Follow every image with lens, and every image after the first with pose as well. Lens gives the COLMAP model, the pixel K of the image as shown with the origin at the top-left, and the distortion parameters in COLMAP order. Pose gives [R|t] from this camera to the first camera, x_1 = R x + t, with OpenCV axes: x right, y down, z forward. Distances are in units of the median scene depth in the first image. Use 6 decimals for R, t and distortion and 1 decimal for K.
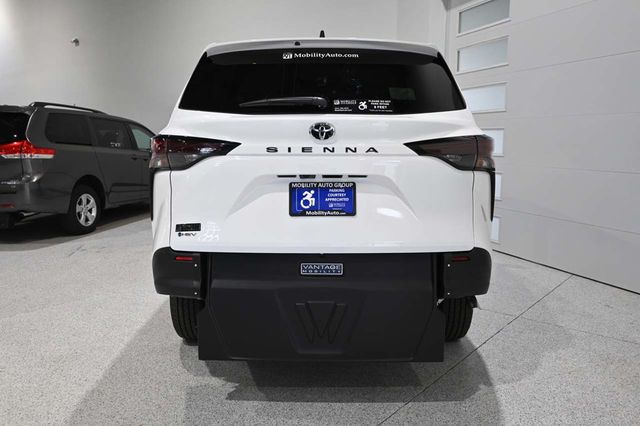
lens RADIAL K [[501.7, 0, 358.5], [0, 501.7, 202.3], [0, 0, 1]] dist [-0.010858, -0.002654]
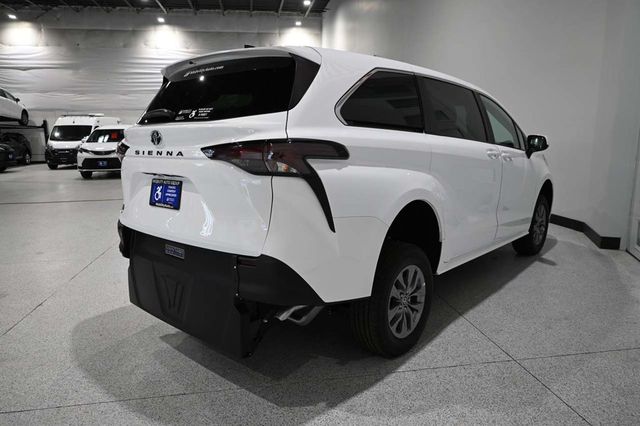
lens RADIAL K [[440.3, 0, 319.2], [0, 440.3, 207.6], [0, 0, 1]] dist [-0.003650, -0.002030]
pose [[0.745508, 0.093782, -0.659866, 0.904950], [-0.068345, 0.995589, 0.064280, -0.066105], [0.662984, -0.002823, 0.748629, 0.447576]]
